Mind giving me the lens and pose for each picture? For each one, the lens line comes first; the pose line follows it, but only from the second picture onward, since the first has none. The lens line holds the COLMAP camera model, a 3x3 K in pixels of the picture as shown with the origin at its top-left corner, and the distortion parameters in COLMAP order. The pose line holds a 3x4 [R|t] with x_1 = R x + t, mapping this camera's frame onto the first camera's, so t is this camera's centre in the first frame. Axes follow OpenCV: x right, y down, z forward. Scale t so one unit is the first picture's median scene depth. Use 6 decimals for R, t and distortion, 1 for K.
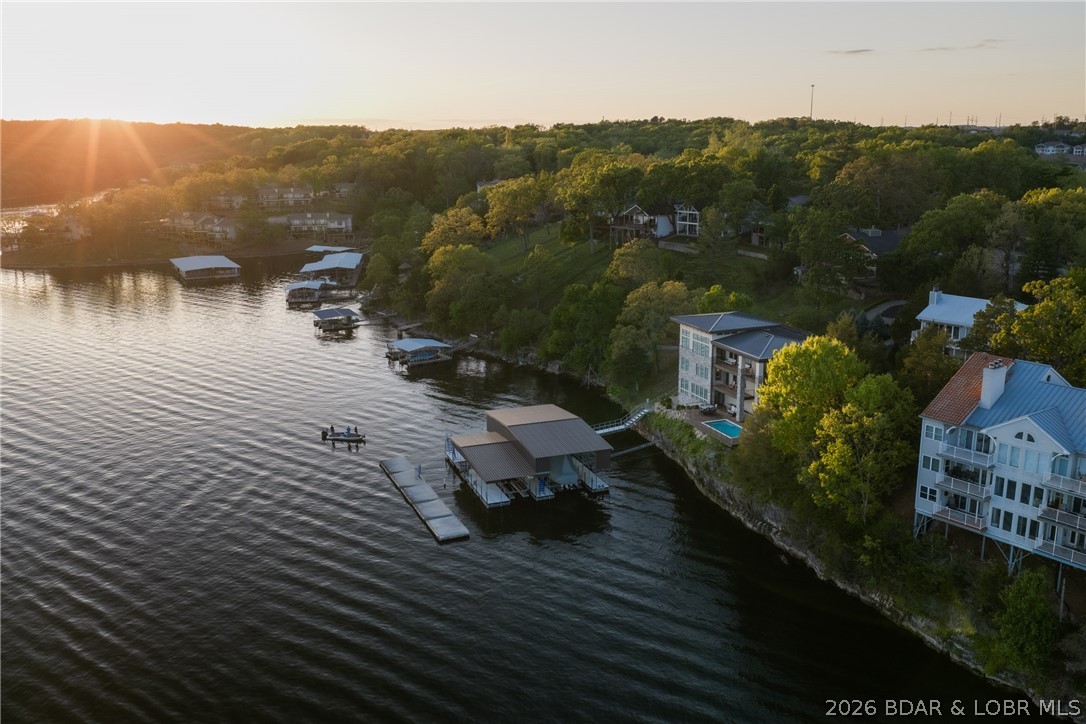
lens RADIAL K [[947.2, 0, 543.0], [0, 947.2, 362.0], [0, 0, 1]] dist [0.016657, -0.000804]
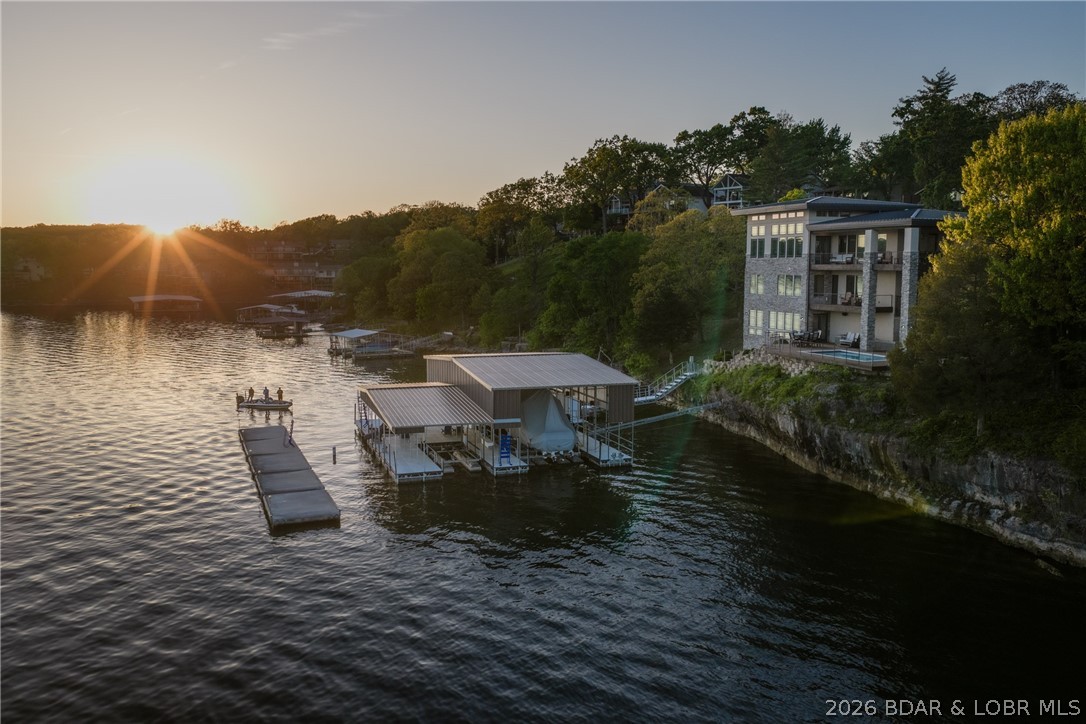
lens RADIAL K [[899.6, 0, 541.6], [0, 899.6, 367.2], [0, 0, 1]] dist [0.020637, -0.039816]
pose [[0.999696, 0.013855, -0.020413, 0.025234], [-0.016246, 0.992393, -0.122035, 0.128495], [0.018567, 0.122330, 0.992316, 0.435234]]
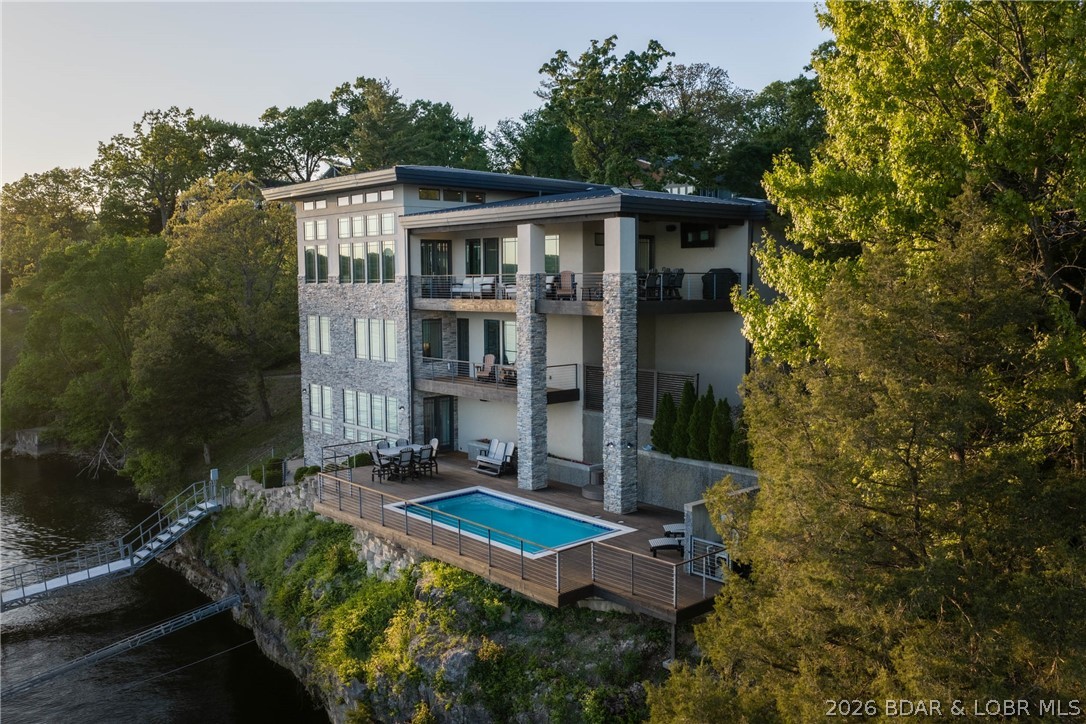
lens RADIAL K [[899.6, 0, 541.6], [0, 899.6, 367.2], [0, 0, 1]] dist [0.020637, -0.039816]
pose [[0.936303, -0.027430, 0.350120, 0.115876], [0.076967, 0.988736, -0.128367, 0.056423], [-0.342655, 0.147138, 0.927867, 0.709274]]
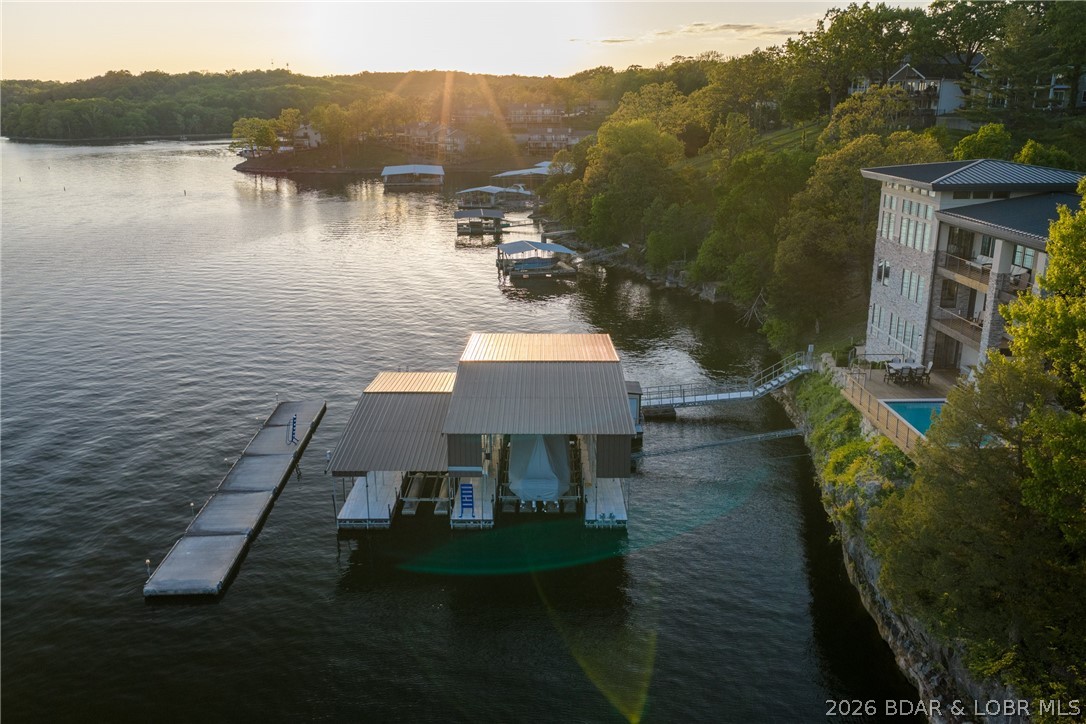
lens RADIAL K [[899.6, 0, 541.6], [0, 899.6, 367.2], [0, 0, 1]] dist [0.020637, -0.039816]
pose [[0.937418, 0.105093, -0.331969, 0.145696], [-0.087963, 0.993918, 0.066256, 0.033794], [0.336913, -0.032908, 0.940961, 0.535425]]
